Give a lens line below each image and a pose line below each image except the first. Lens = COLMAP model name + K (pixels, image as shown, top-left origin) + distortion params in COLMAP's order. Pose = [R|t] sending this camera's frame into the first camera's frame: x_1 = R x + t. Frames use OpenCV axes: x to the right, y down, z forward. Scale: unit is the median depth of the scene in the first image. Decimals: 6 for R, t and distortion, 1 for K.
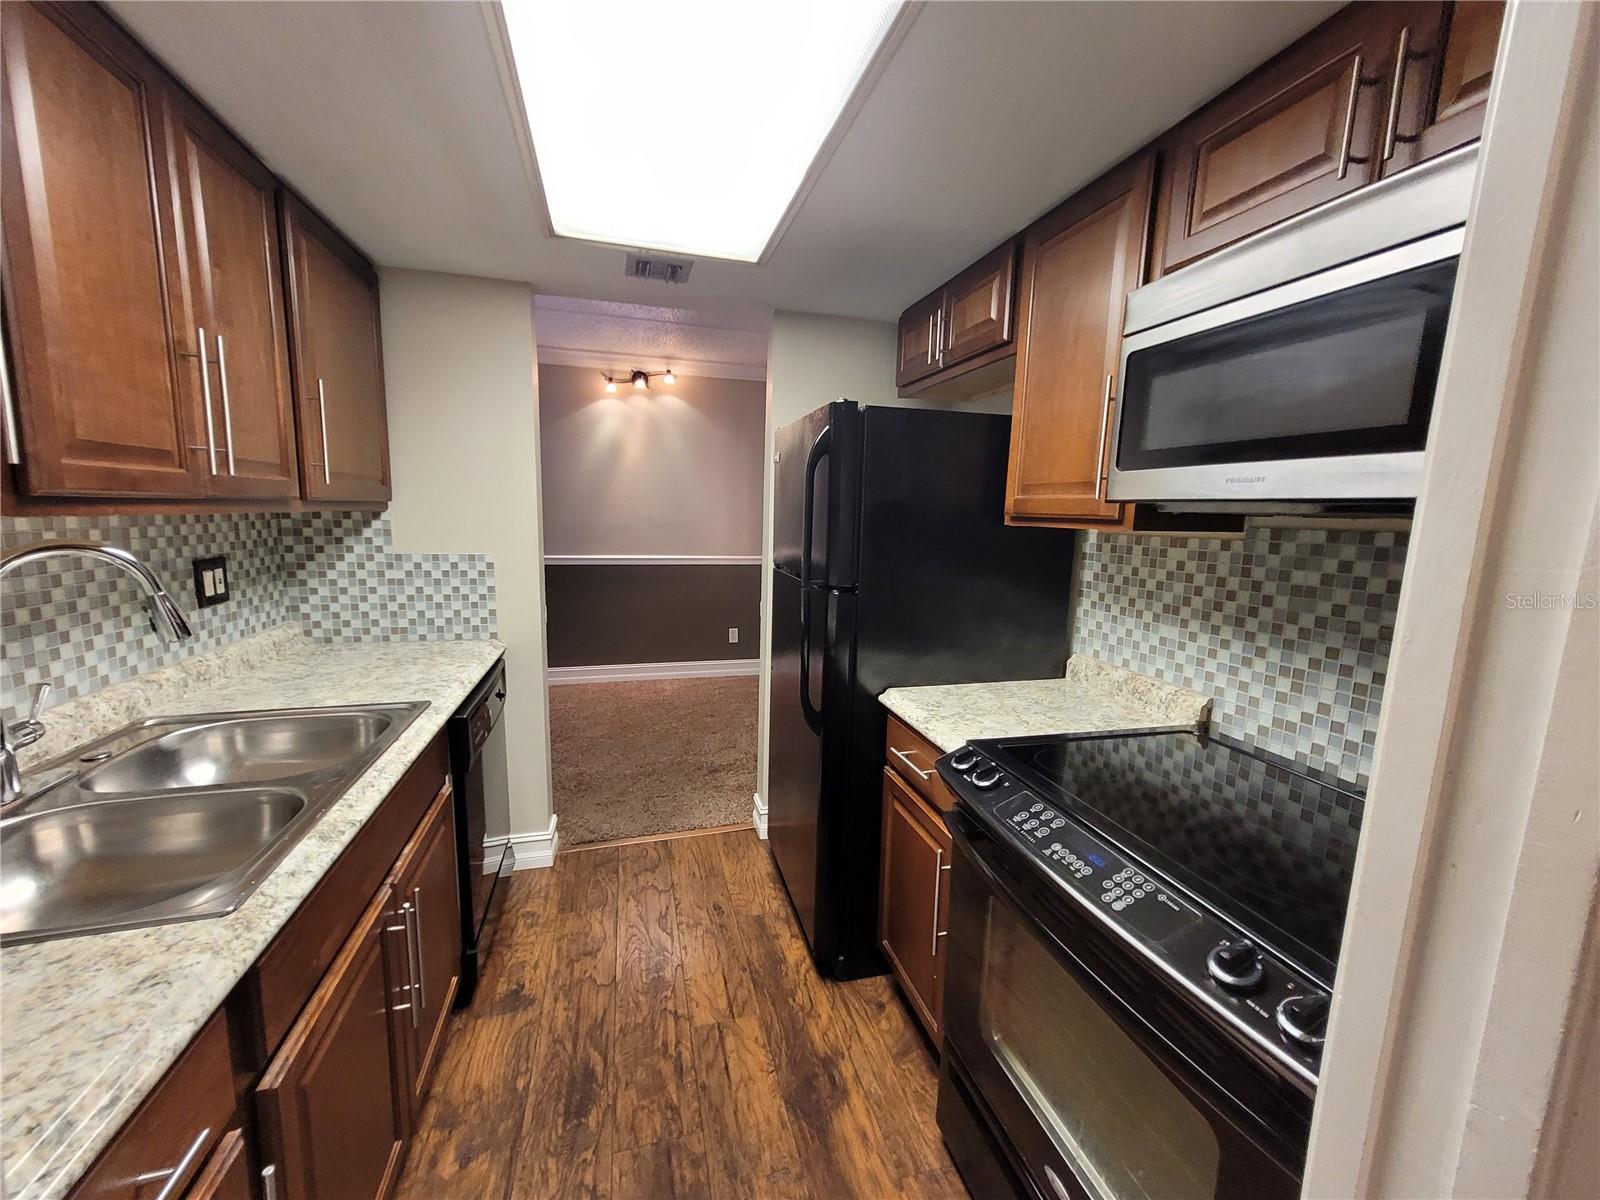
lens RADIAL K [[623.7, 0, 801.7], [0, 623.7, 600.4], [0, 0, 1]] dist [0.007444, -0.000816]
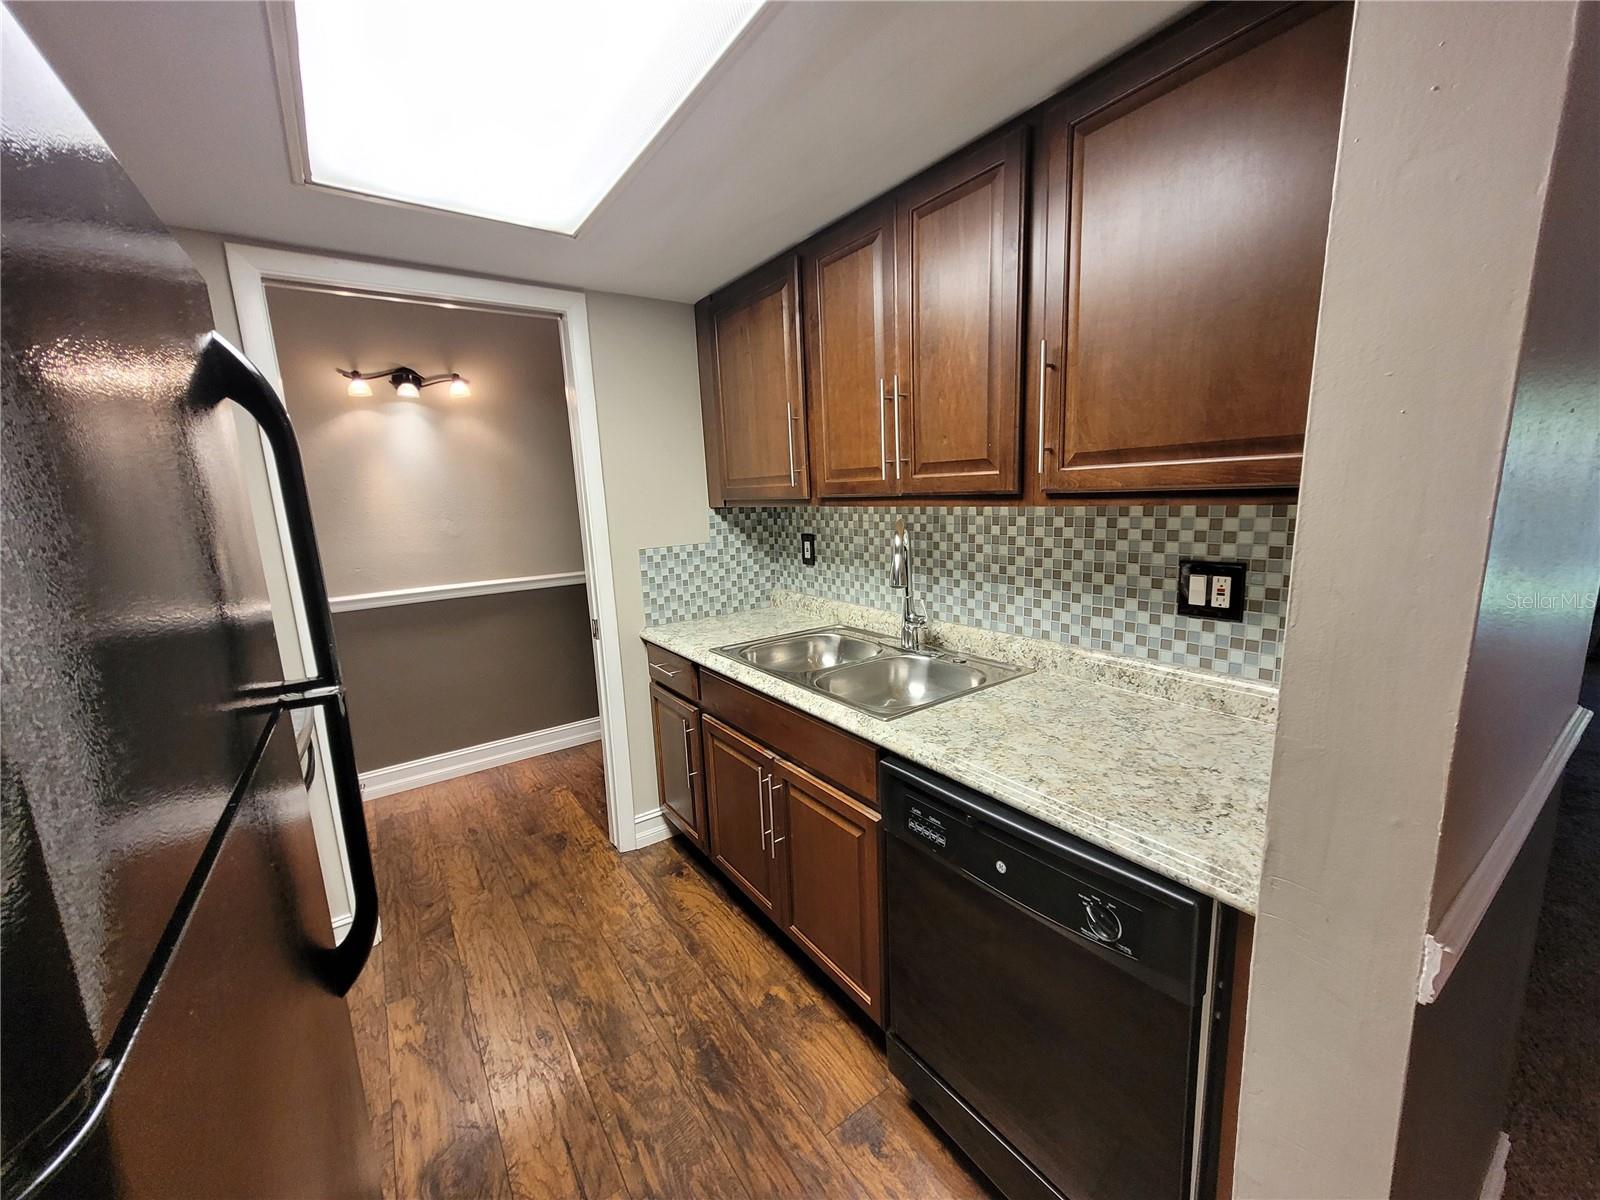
lens RADIAL K [[623.7, 0, 801.7], [0, 623.7, 600.4], [0, 0, 1]] dist [0.007444, -0.000816]
pose [[-0.943256, 0.071136, -0.324356, -0.195534], [-0.030989, 0.953665, 0.299270, -0.258641], [0.330616, 0.292340, -0.897346, 1.660235]]
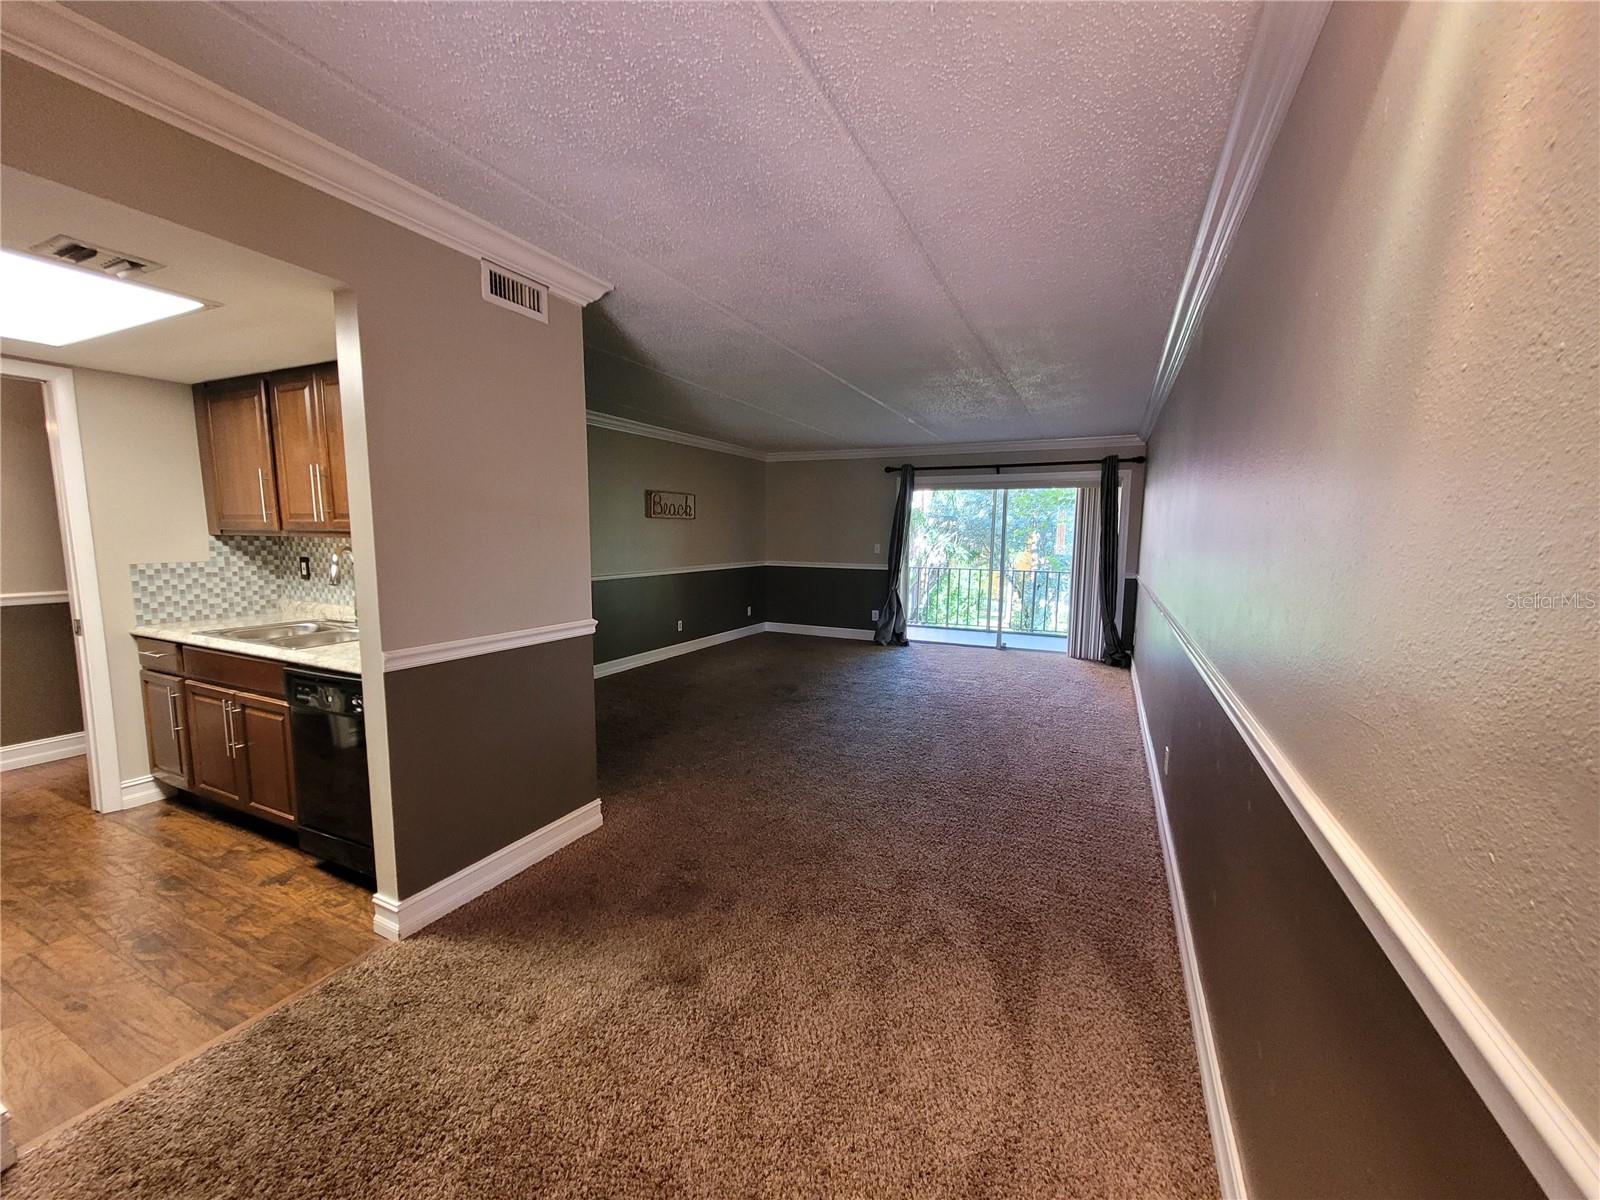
lens RADIAL K [[628.9, 0, 799.1], [0, 628.9, 605.5], [0, 0, 1]] dist [0.014976, -0.001121]
pose [[-0.668513, 0.055624, -0.741617, -0.236419], [-0.134658, 0.971663, 0.194263, -0.450245], [0.731408, 0.229732, -0.642079, 2.953675]]
